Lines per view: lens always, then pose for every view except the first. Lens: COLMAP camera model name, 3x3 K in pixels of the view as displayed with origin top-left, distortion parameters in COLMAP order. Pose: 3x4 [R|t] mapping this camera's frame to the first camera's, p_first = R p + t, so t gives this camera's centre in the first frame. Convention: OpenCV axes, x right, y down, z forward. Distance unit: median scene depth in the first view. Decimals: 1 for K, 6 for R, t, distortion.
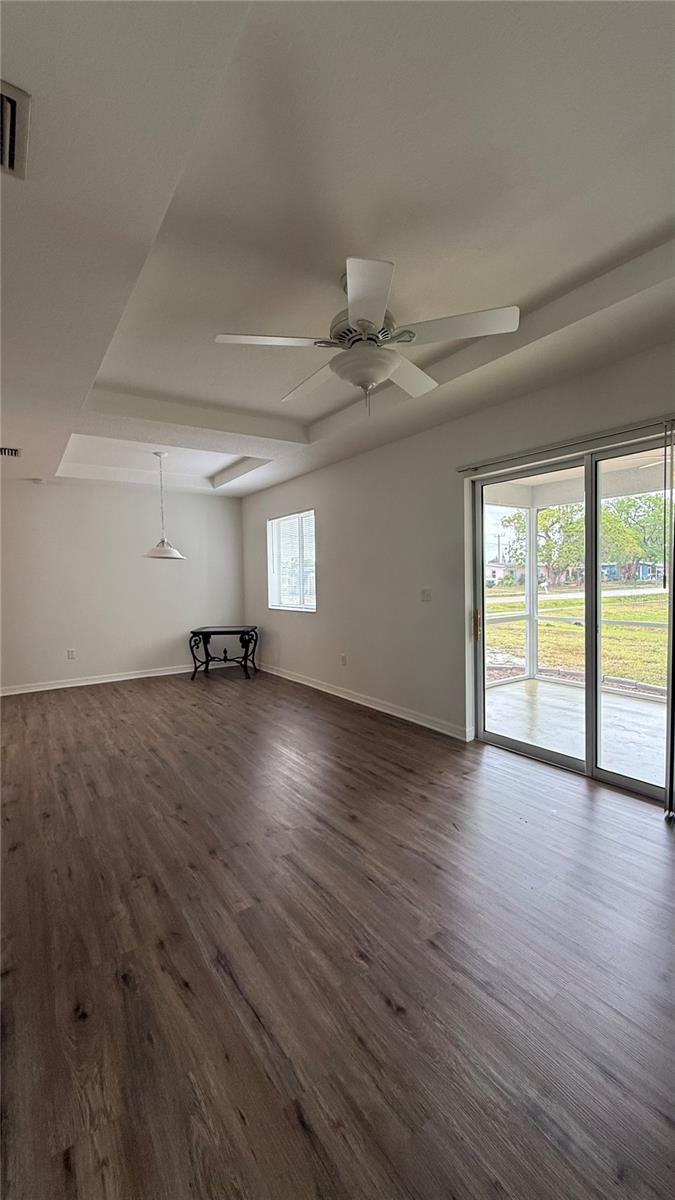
lens RADIAL K [[478.2, 0, 331.8], [0, 478.2, 593.6], [0, 0, 1]] dist [0.001156, -0.000327]
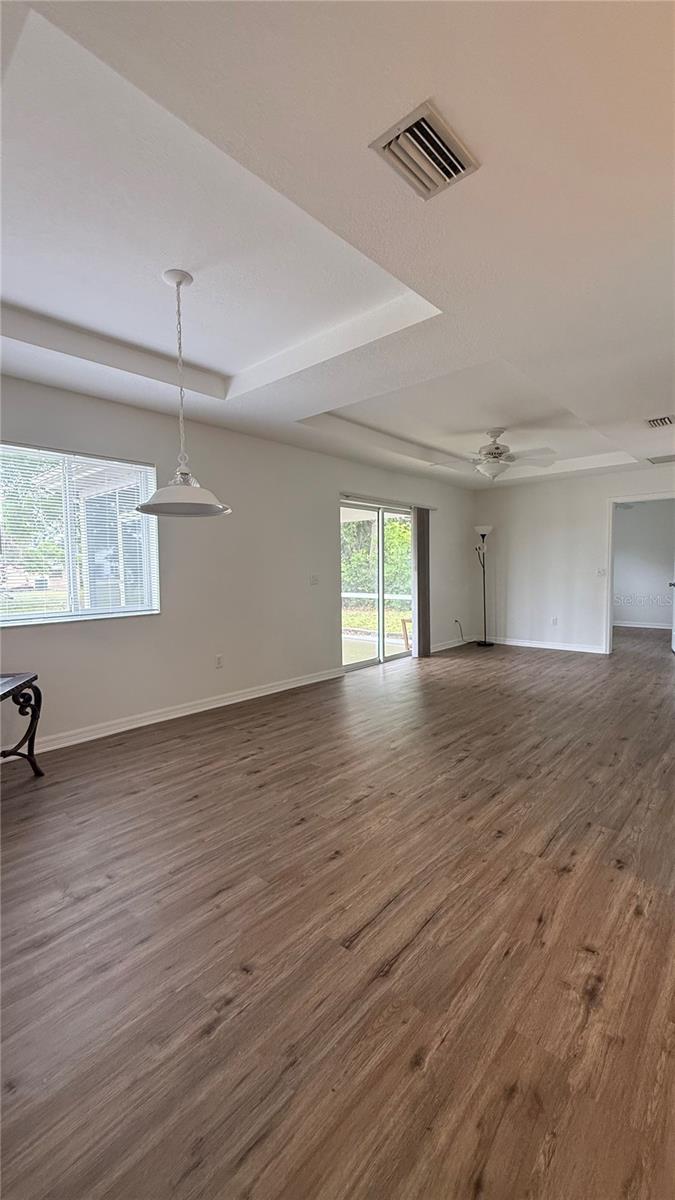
lens RADIAL K [[478.2, 0, 337.7], [0, 478.2, 602.4], [0, 0, 1]] dist [0.001156, -0.000327]
pose [[-0.234738, -0.047622, 0.970891, -0.940909], [0.048686, 0.996970, 0.060672, -0.009996], [-0.970839, 0.061511, -0.231709, 1.093837]]
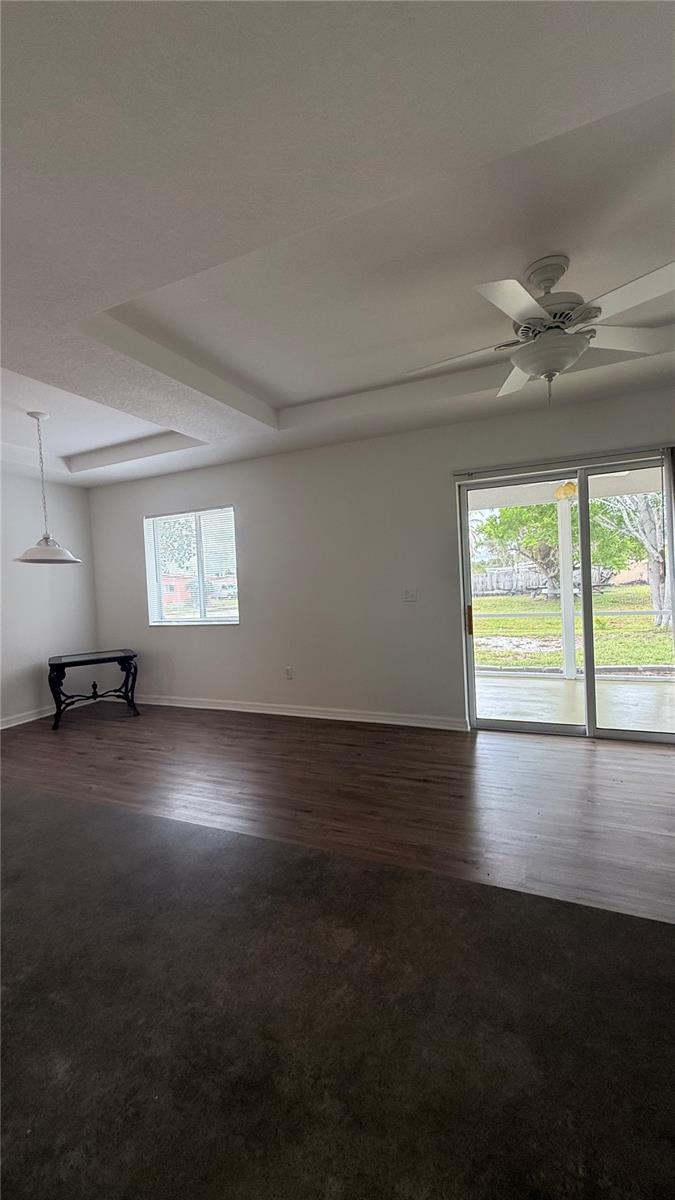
lens RADIAL K [[478.2, 0, 338.7], [0, 478.2, 597.6], [0, 0, 1]] dist [0.001156, -0.000327]
pose [[0.852699, -0.042997, 0.520630, -0.401046], [0.051221, 0.998686, -0.001413, 0.001062], [-0.519886, 0.027872, 0.853781, 0.191276]]
